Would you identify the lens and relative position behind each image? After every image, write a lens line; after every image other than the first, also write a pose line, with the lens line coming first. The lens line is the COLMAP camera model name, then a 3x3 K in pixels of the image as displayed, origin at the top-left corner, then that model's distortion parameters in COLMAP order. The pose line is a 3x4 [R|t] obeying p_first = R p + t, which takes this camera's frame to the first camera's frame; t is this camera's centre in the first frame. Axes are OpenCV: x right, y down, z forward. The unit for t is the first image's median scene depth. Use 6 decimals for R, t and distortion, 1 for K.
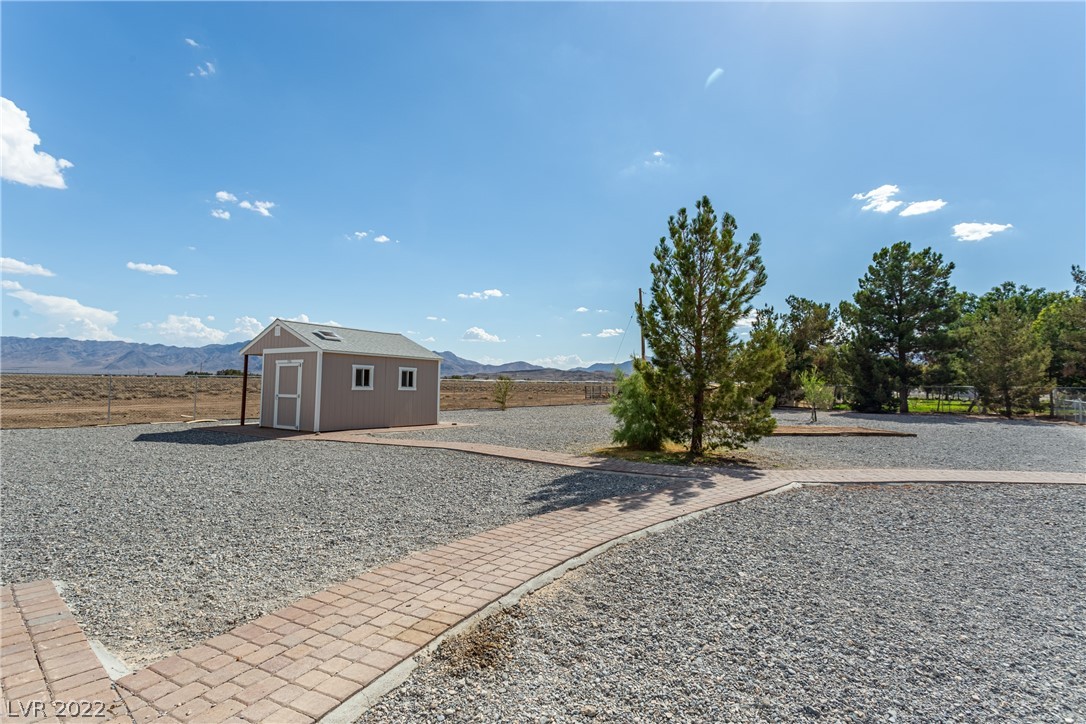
lens RADIAL K [[518.7, 0, 541.1], [0, 518.7, 354.9], [0, 0, 1]] dist [0.002718, 0.000543]
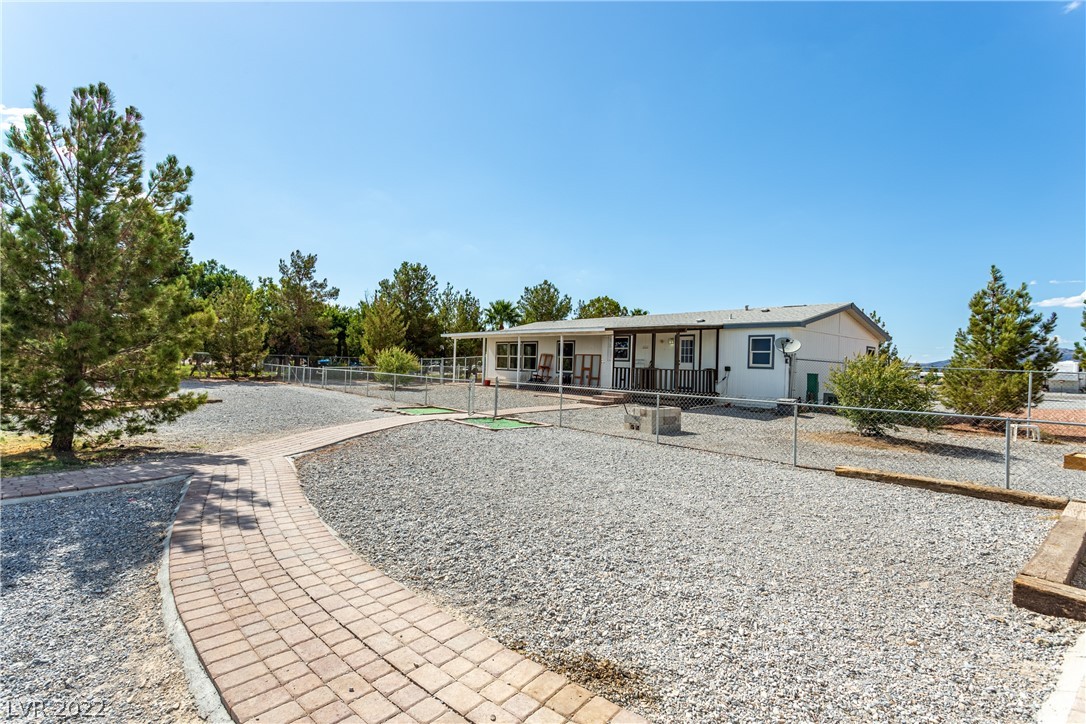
lens RADIAL K [[518.7, 0, 541.1], [0, 518.7, 354.9], [0, 0, 1]] dist [0.002718, 0.000543]
pose [[0.203774, 0.012614, 0.978937, -0.101342], [-0.082151, 0.996611, 0.004258, 0.003451], [-0.975565, -0.081288, 0.204119, 0.098070]]
